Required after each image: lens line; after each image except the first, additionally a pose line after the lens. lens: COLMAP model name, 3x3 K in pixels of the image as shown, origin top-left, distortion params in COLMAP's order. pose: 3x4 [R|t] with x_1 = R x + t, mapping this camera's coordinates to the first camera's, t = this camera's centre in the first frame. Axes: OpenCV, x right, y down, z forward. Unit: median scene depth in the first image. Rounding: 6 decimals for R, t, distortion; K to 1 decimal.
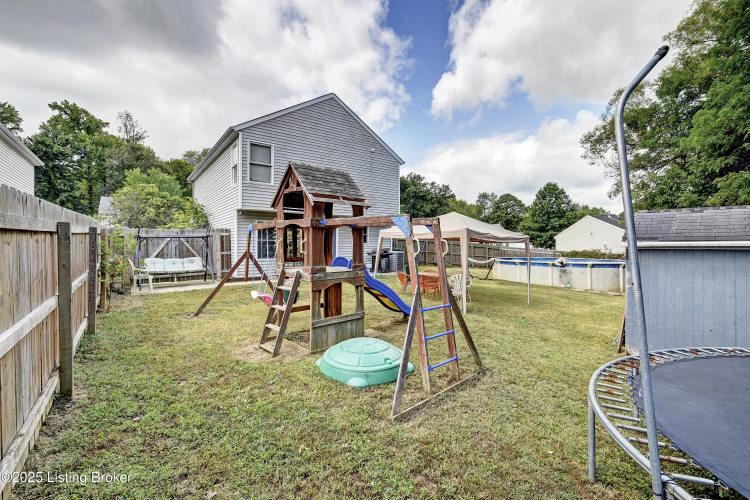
lens RADIAL K [[326.8, 0, 374.4], [0, 326.8, 248.7], [0, 0, 1]] dist [0.001622, -0.001301]
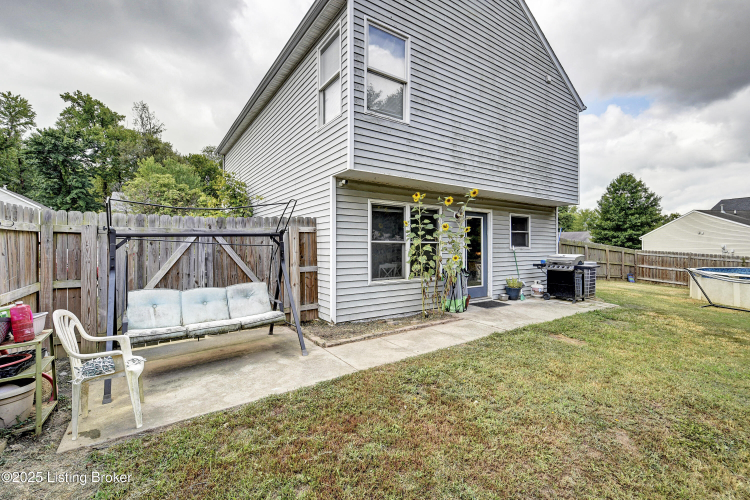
lens RADIAL K [[326.8, 0, 375.9], [0, 326.8, 249.5], [0, 0, 1]] dist [0.001622, -0.001301]
pose [[0.999321, 0.000585, -0.036848, -0.075536], [-0.000604, 1.000000, -0.000494, -0.003304], [0.036848, 0.000516, 0.999321, 0.118204]]
